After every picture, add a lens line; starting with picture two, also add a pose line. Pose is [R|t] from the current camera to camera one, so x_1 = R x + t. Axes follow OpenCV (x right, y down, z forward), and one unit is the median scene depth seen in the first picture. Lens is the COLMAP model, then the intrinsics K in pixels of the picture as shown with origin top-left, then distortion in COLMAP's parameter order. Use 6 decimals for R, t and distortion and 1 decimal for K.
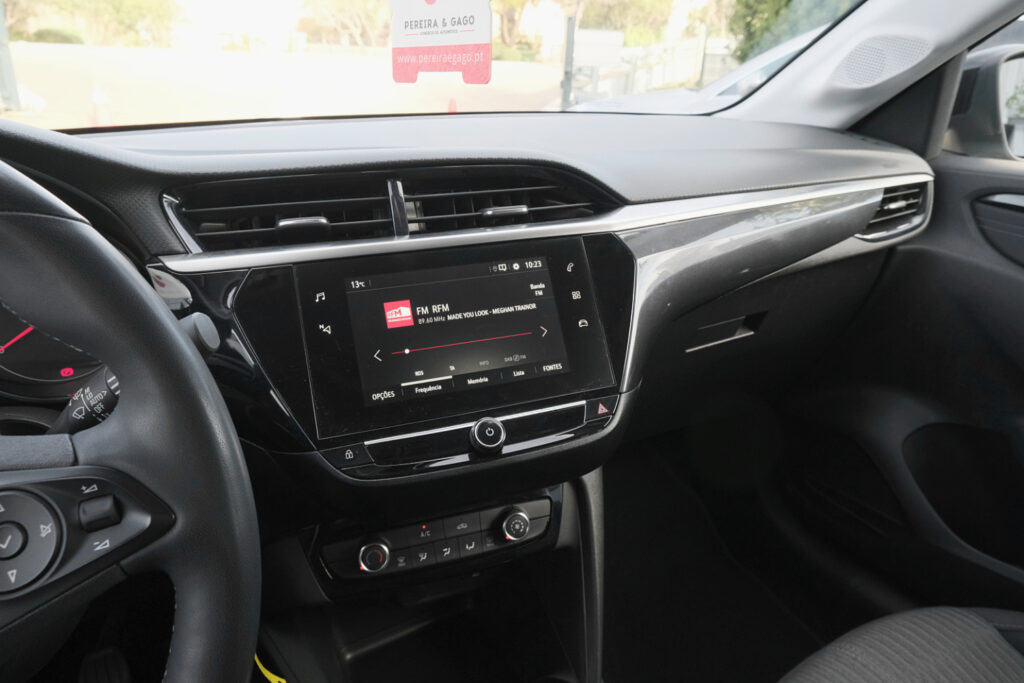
lens RADIAL K [[672.1, 0, 510.9], [0, 672.1, 311.6], [0, 0, 1]] dist [-0.010636, -0.003635]
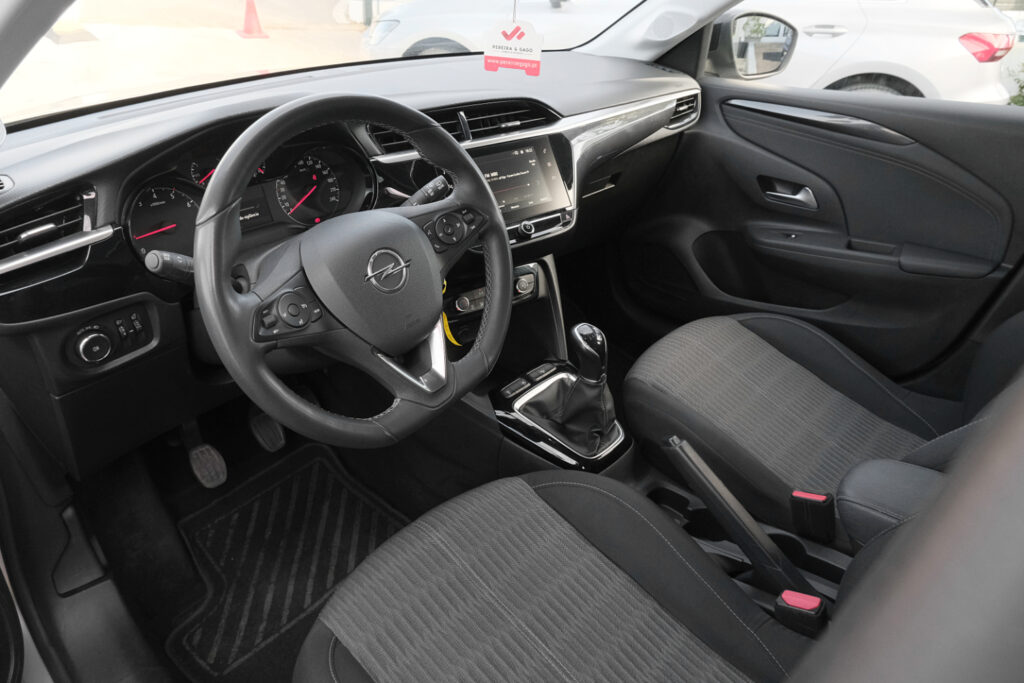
lens RADIAL K [[688.4, 0, 512.0], [0, 688.4, 341.5], [0, 0, 1]] dist [-0.084633, -0.000053]
pose [[0.956858, -0.137017, 0.256221, -0.423281], [0.087286, 0.976651, 0.196303, 0.056922], [-0.277135, -0.165470, 0.946476, -0.711815]]
